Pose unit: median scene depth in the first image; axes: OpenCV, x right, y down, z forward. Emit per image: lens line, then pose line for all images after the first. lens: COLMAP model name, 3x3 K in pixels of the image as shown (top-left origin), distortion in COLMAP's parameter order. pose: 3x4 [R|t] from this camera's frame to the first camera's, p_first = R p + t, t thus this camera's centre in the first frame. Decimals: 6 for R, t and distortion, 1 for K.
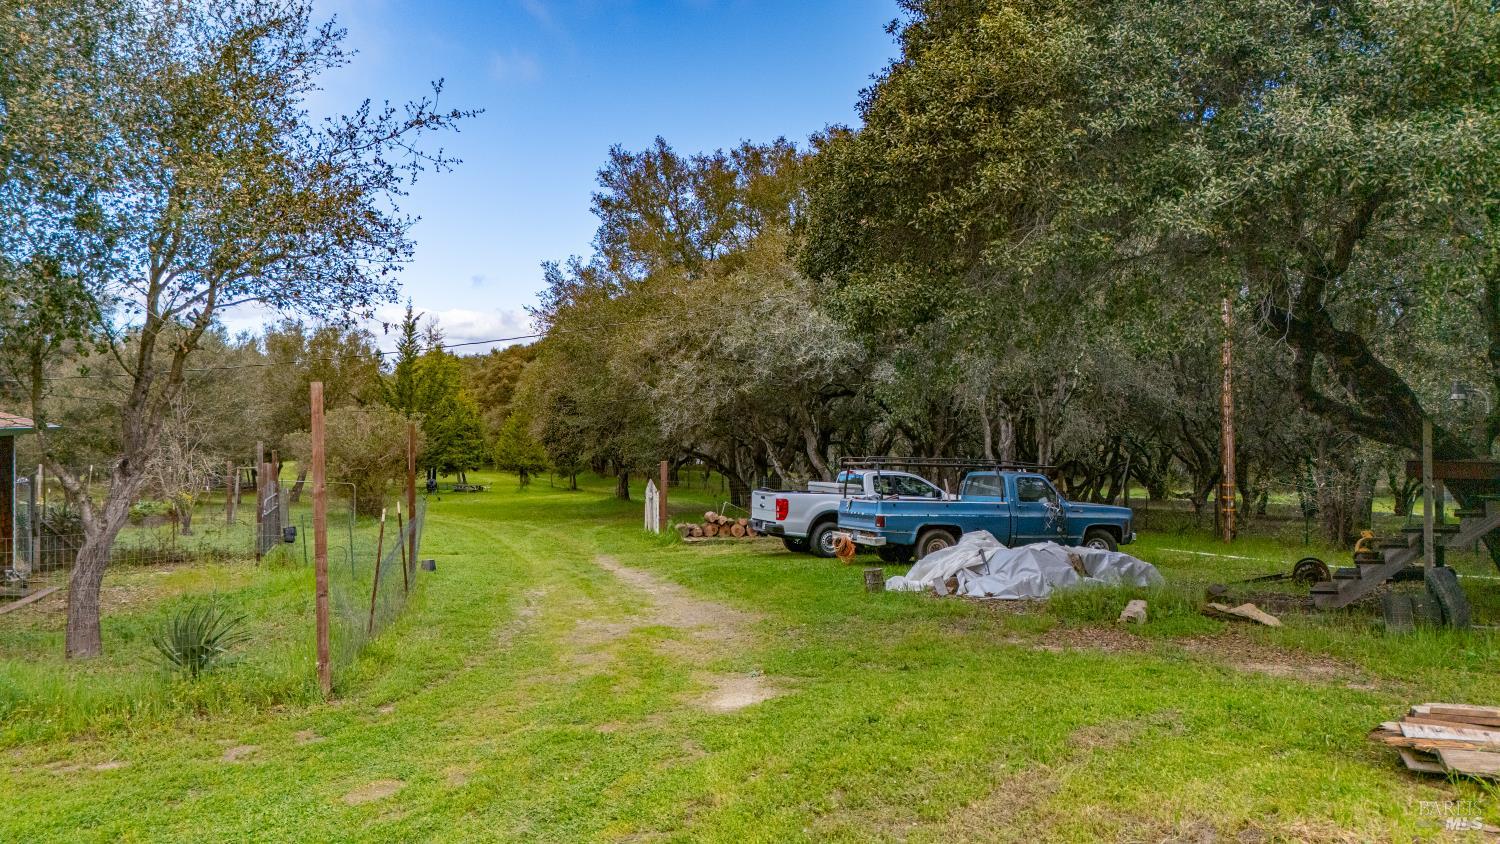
lens RADIAL K [[1098.1, 0, 754.7], [0, 1098.1, 419.0], [0, 0, 1]] dist [0.071551, -0.068063]
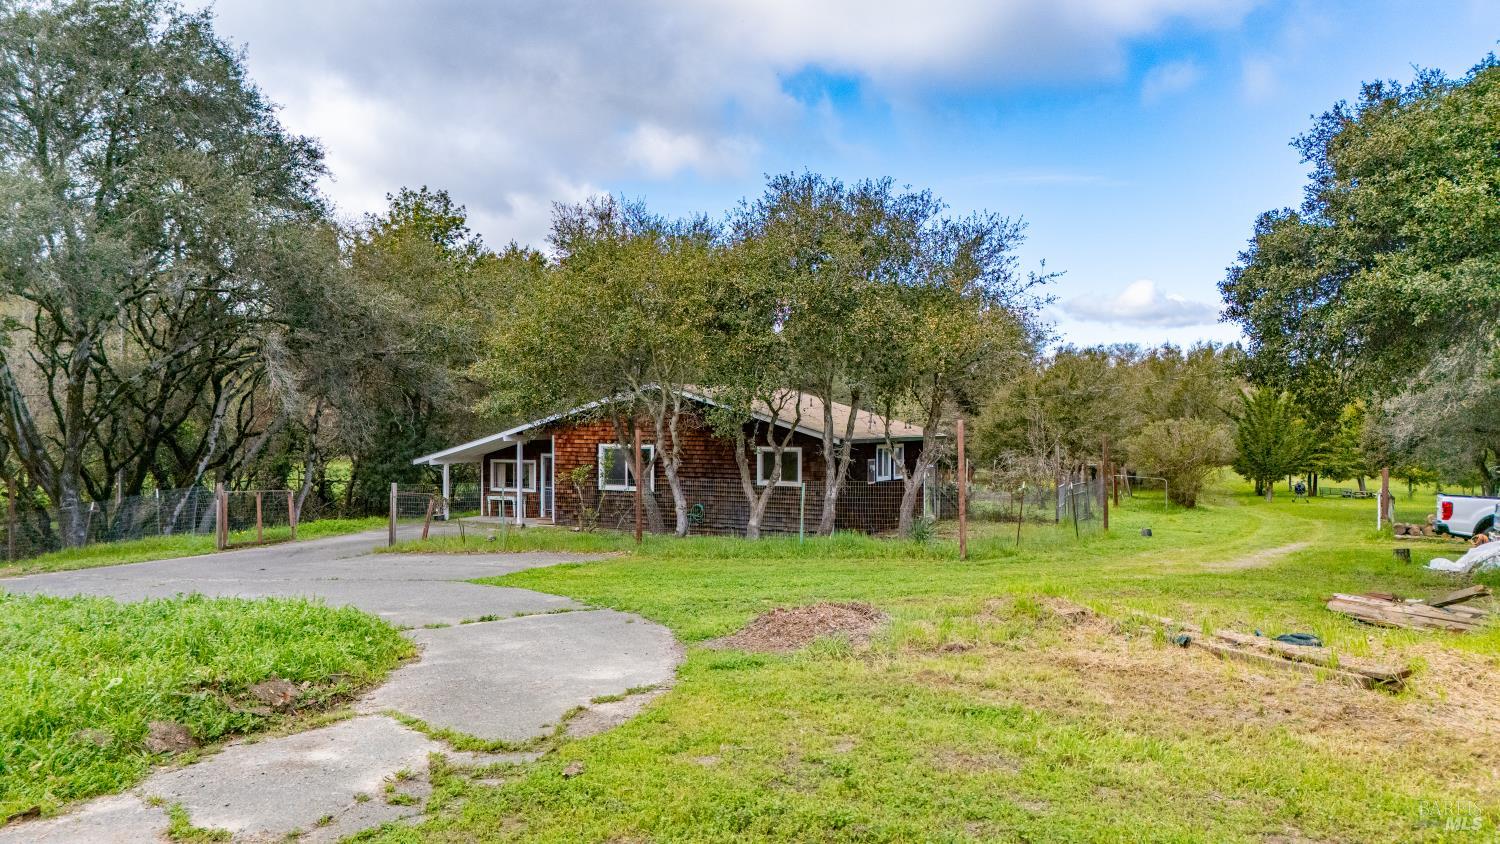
lens RADIAL K [[1098.1, 0, 754.7], [0, 1098.1, 419.0], [0, 0, 1]] dist [0.071551, -0.068063]
pose [[0.677283, -0.004882, -0.735707, 0.399539], [0.002668, 0.999988, -0.004180, -0.012250], [0.735718, 0.000868, 0.677287, -0.342710]]
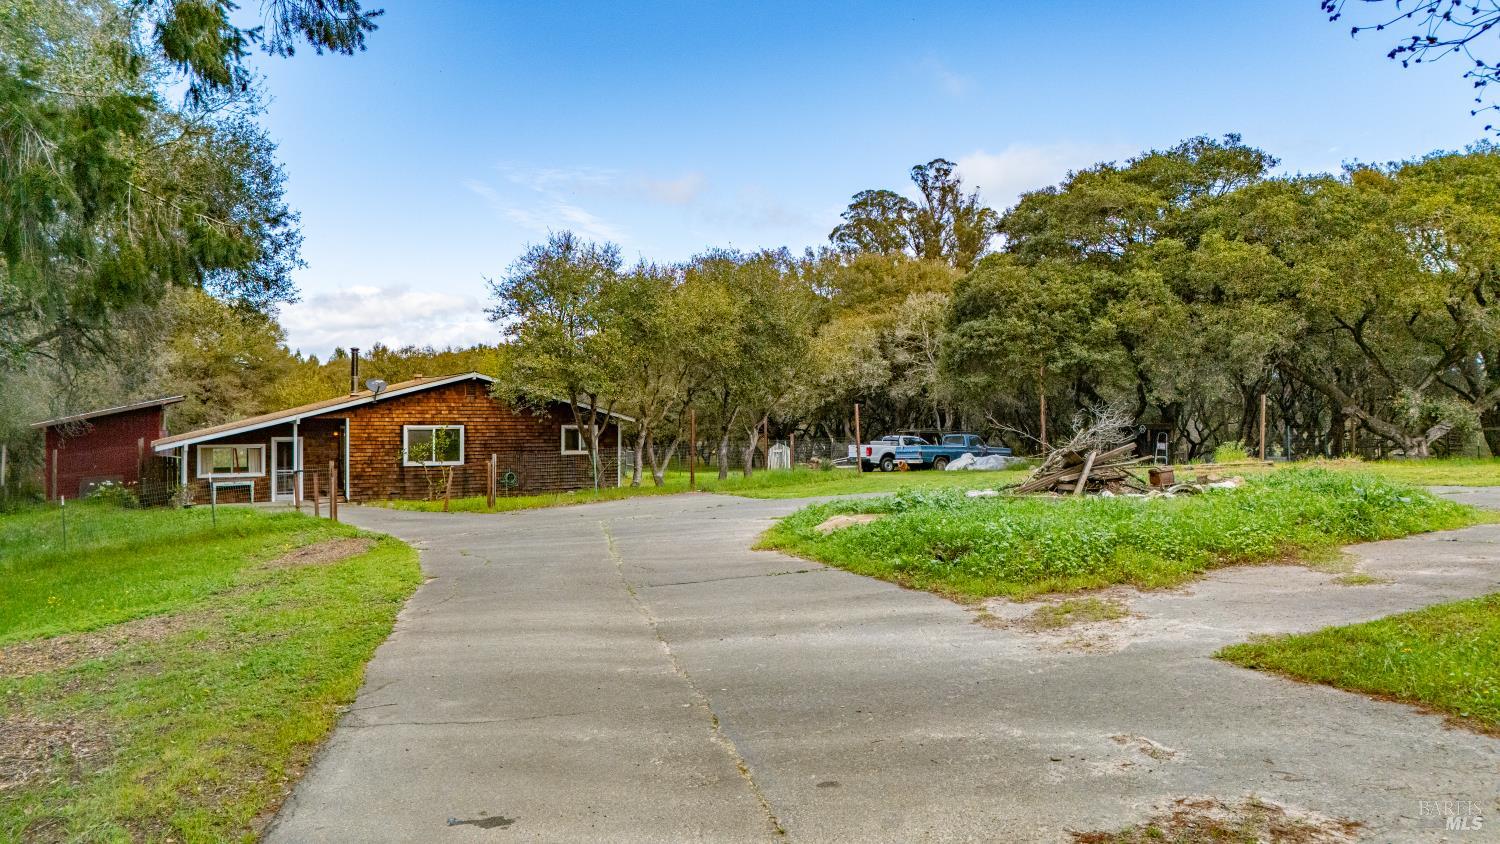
lens RADIAL K [[1098.1, 0, 754.7], [0, 1098.1, 419.0], [0, 0, 1]] dist [0.071551, -0.068063]
pose [[0.983248, -0.006474, 0.182156, -0.640953], [0.005965, 0.999977, 0.003340, 0.003062], [-0.182174, -0.002198, 0.983264, -1.256902]]
